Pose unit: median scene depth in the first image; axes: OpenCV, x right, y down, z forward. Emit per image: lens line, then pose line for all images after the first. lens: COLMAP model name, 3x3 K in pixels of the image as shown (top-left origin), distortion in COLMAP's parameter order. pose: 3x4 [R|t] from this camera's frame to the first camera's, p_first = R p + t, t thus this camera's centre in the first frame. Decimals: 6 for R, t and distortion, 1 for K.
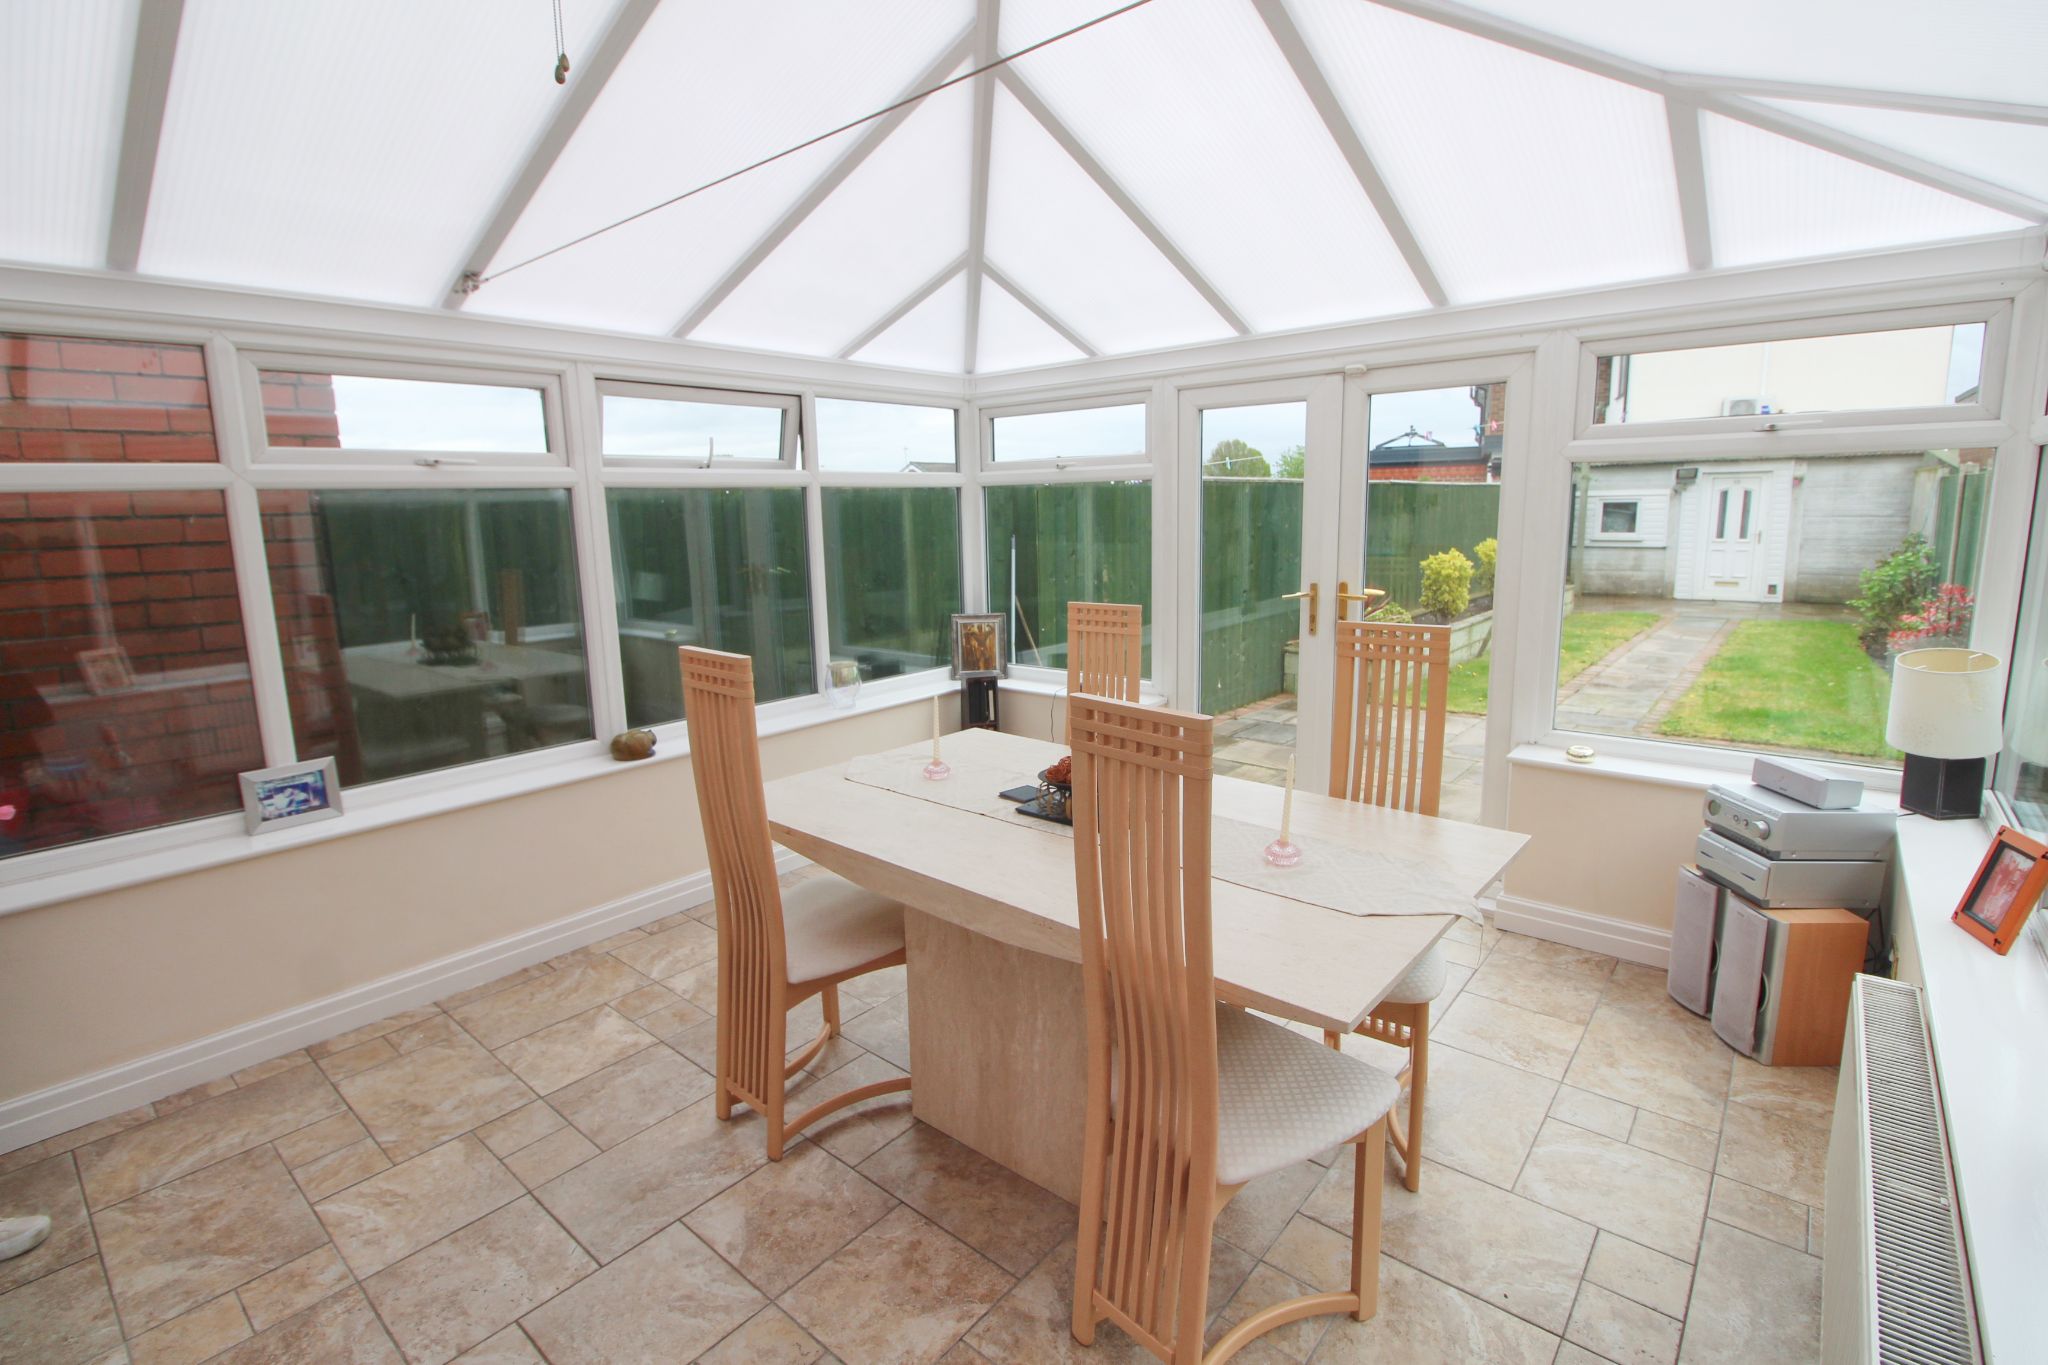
lens RADIAL K [[942.2, 0, 1019.0], [0, 942.2, 666.5], [0, 0, 1]] dist [0.002860, -0.015336]
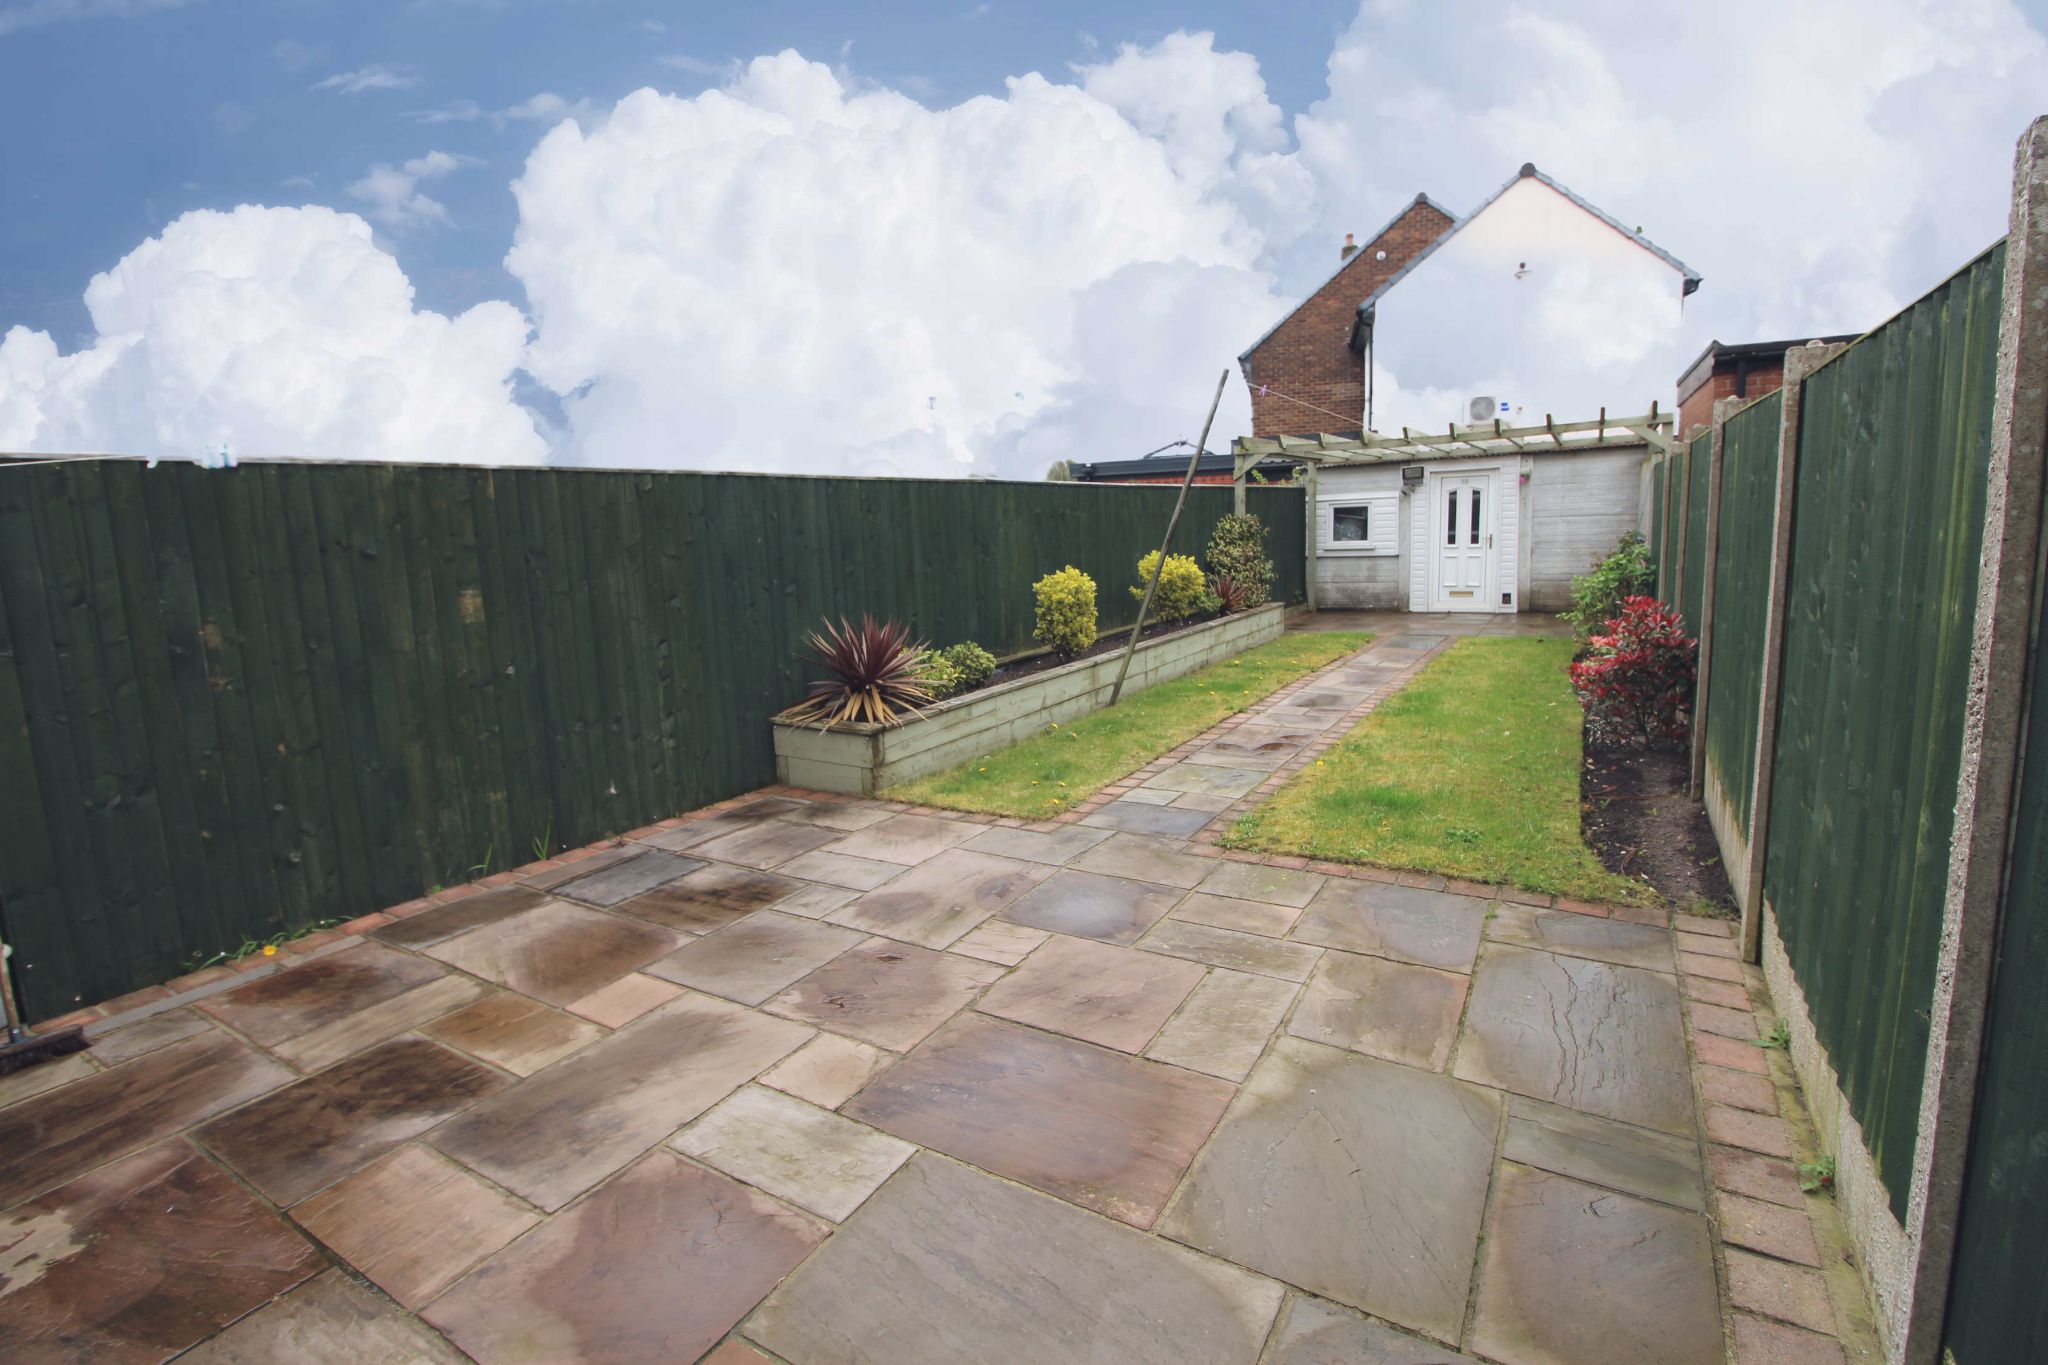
lens RADIAL K [[942.2, 0, 1019.0], [0, 942.2, 666.5], [0, 0, 1]] dist [0.002860, -0.015336]
pose [[0.988849, -0.042122, 0.142840, 0.204282], [0.045440, 0.998766, -0.020048, -0.019934], [-0.141819, 0.026315, 0.989543, 0.167948]]
